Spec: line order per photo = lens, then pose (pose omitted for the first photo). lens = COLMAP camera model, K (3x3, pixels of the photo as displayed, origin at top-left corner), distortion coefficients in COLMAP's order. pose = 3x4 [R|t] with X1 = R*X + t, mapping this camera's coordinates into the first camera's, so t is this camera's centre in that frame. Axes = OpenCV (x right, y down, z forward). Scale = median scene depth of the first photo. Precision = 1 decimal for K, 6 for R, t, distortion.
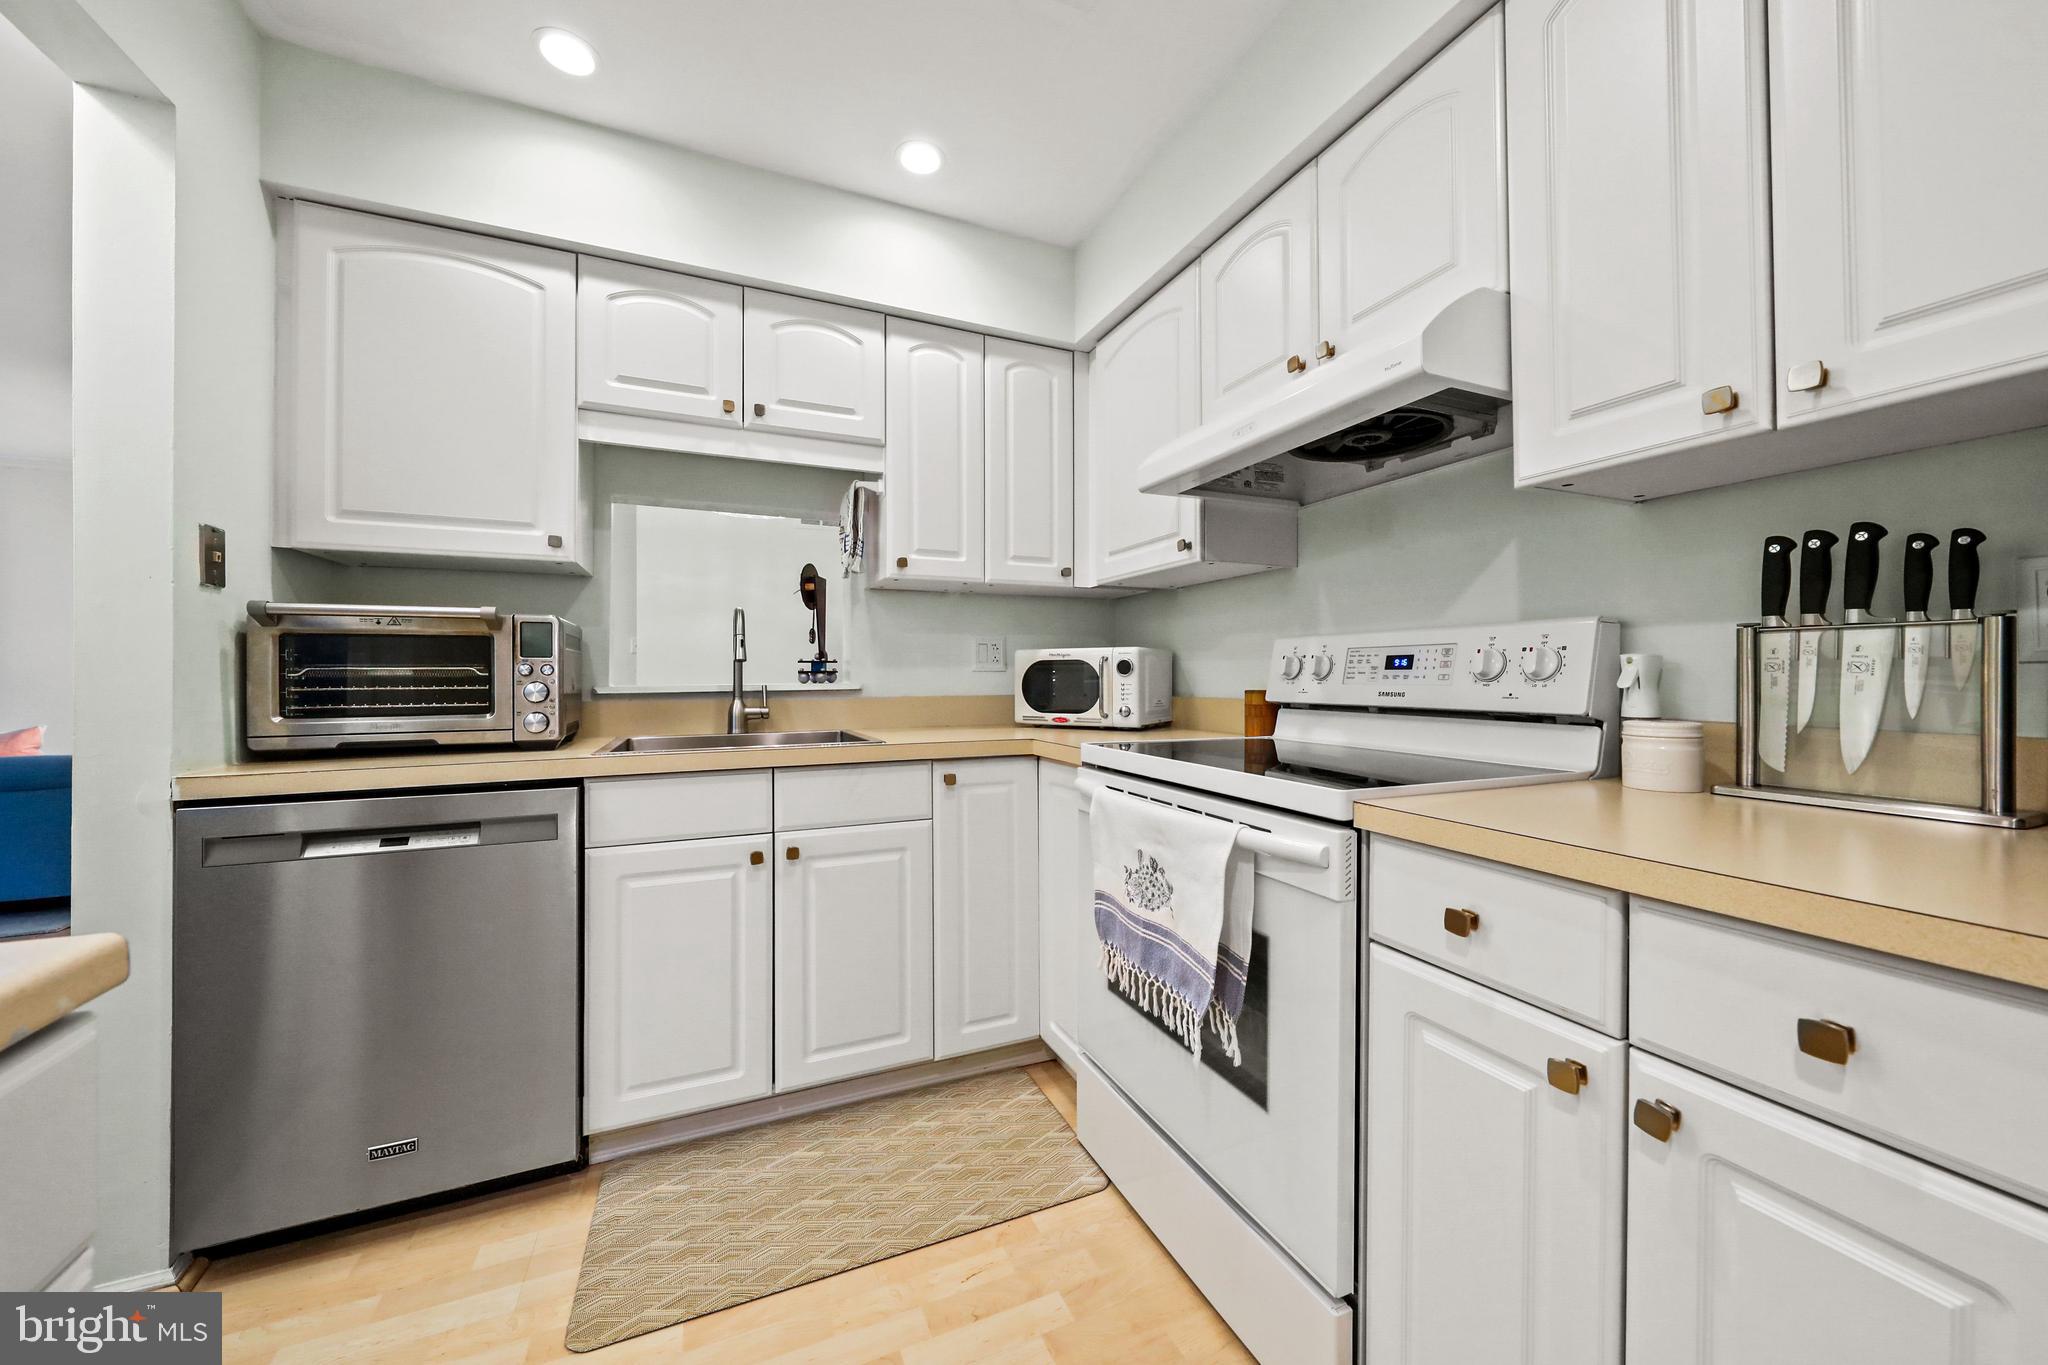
lens RADIAL K [[733.0, 0, 1025.9], [0, 733.0, 674.5], [0, 0, 1]] dist [-0.000661, -0.000078]
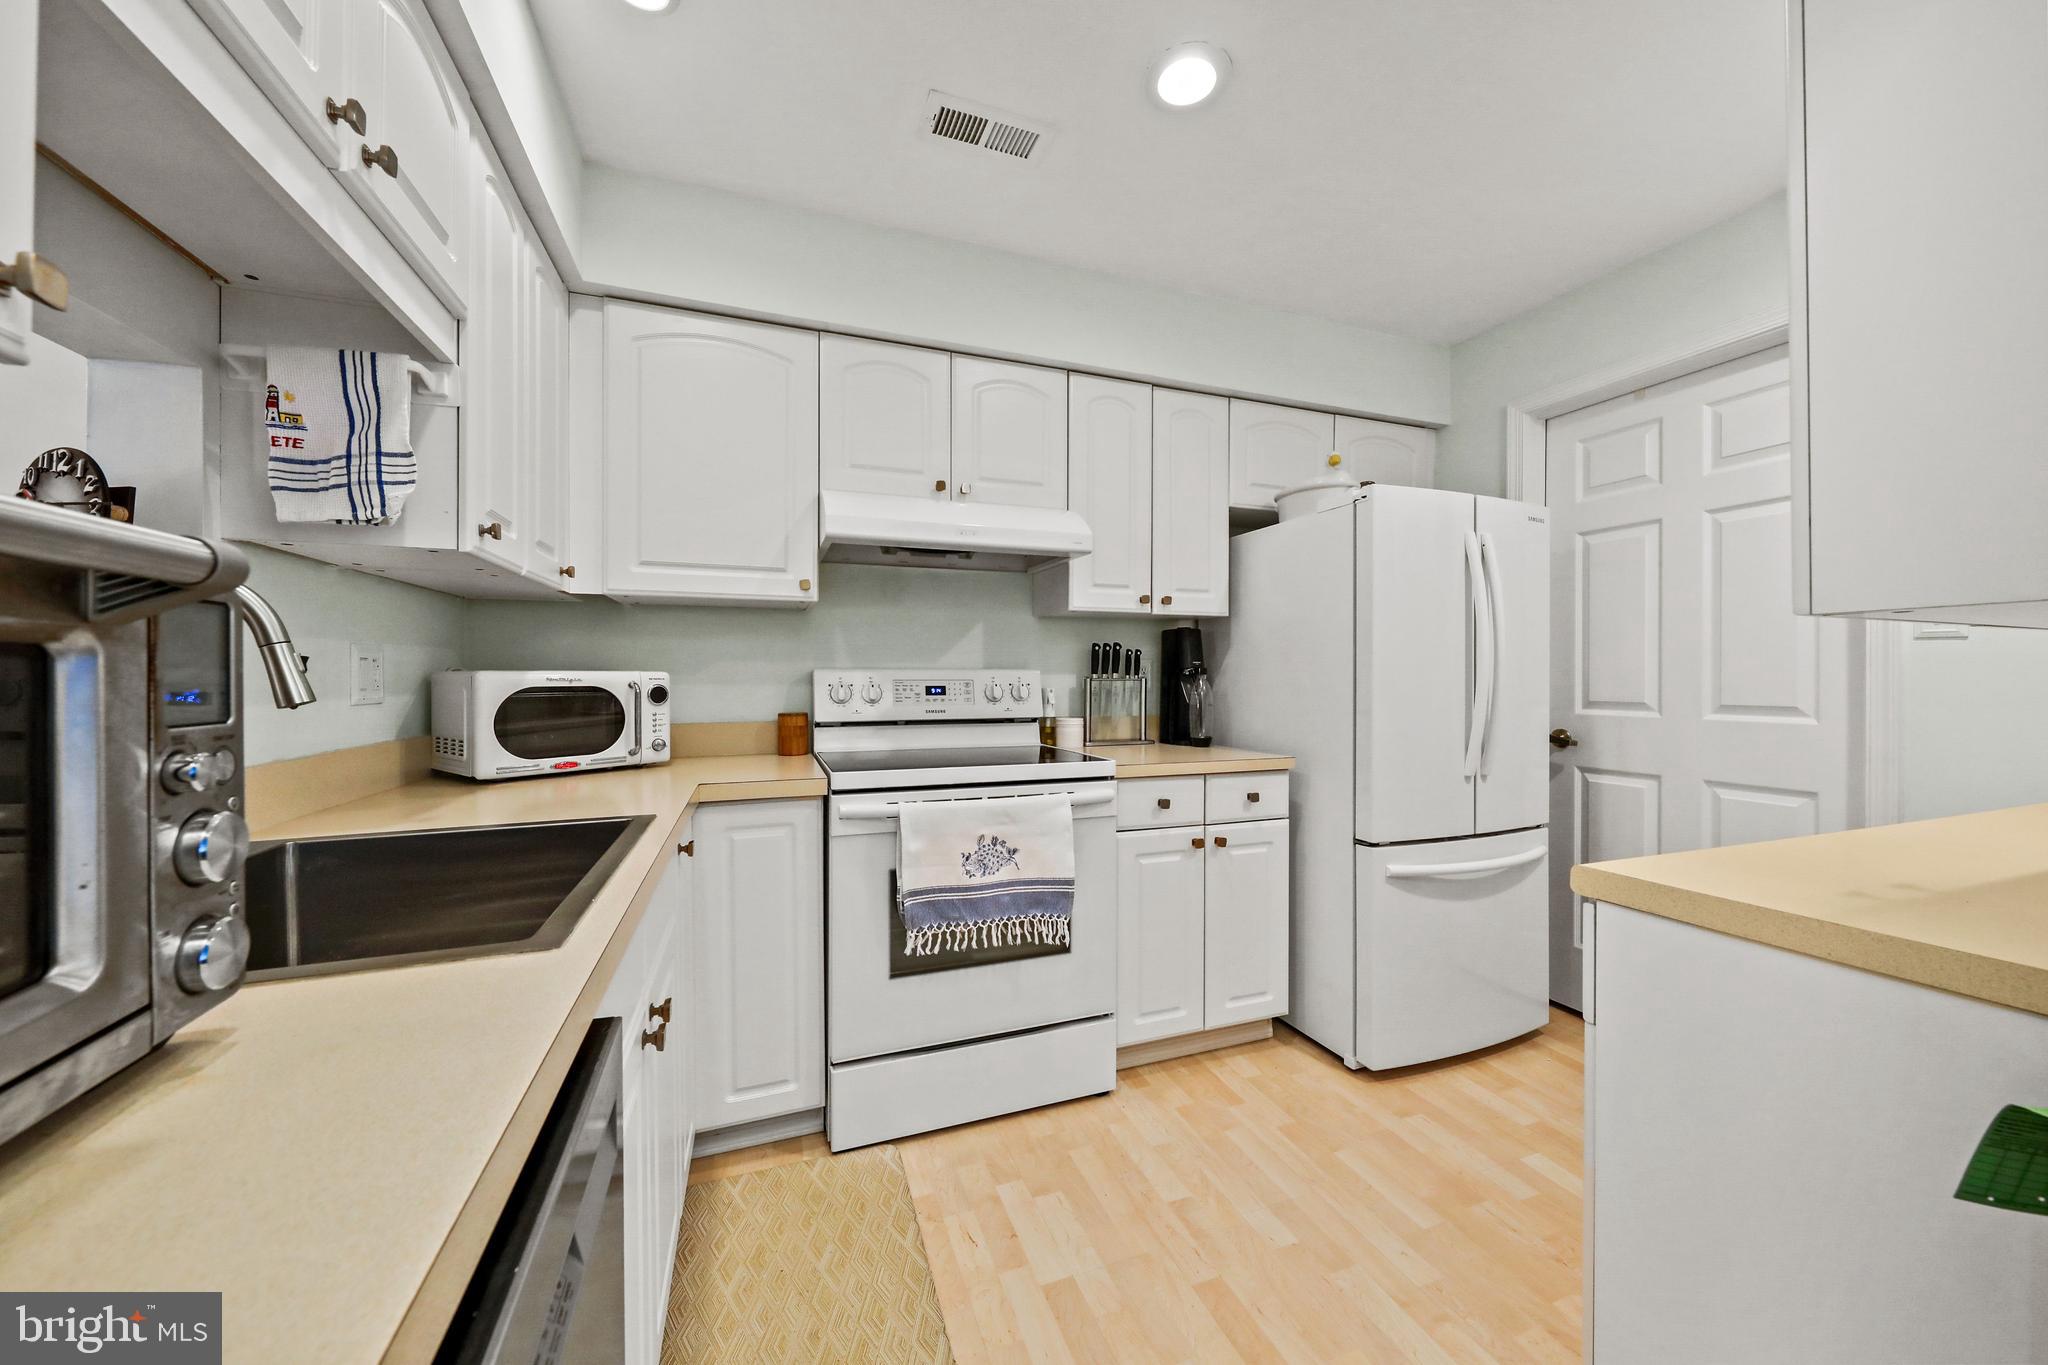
lens RADIAL K [[724.0, 0, 1024.4], [0, 724.0, 680.7], [0, 0, 1]] dist [0.000275, -0.000011]
pose [[0.062840, -0.004121, 0.998015, -1.025712], [-0.001577, 0.999990, 0.004228, -0.045281], [-0.998022, -0.001840, 0.062833, 0.732527]]
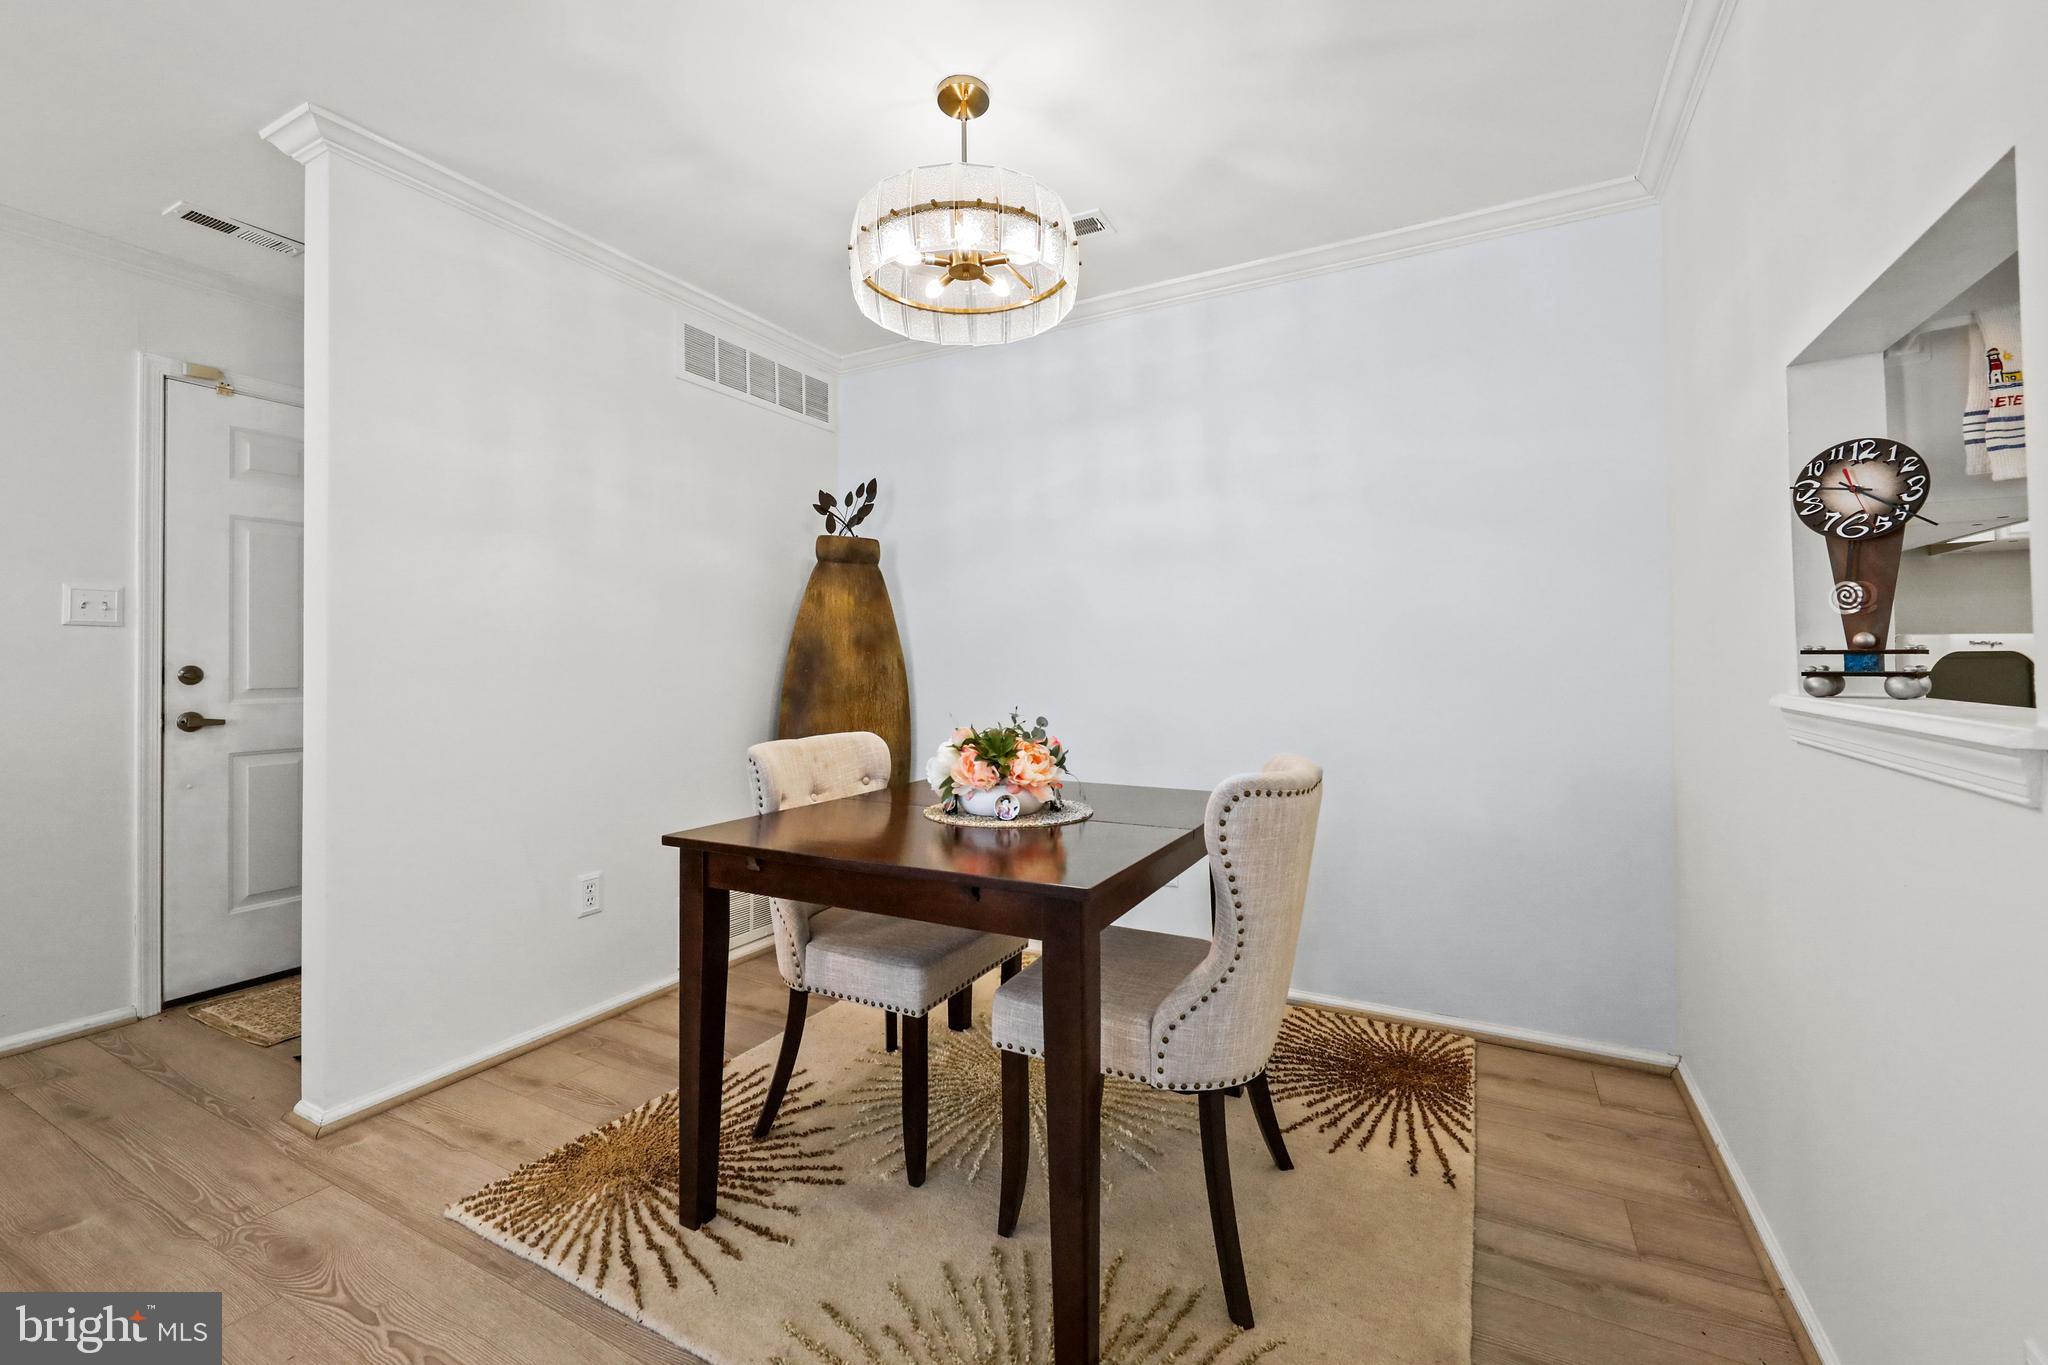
lens RADIAL K [[864.2, 0, 1023.4], [0, 864.2, 648.0], [0, 0, 1]] dist [-0.000511, -0.000153]
pose [[0.787397, 0.009220, 0.616377, -1.647767], [0.001946, 0.999846, -0.017441, -0.016808], [-0.616443, 0.014933, 0.787258, 1.417667]]
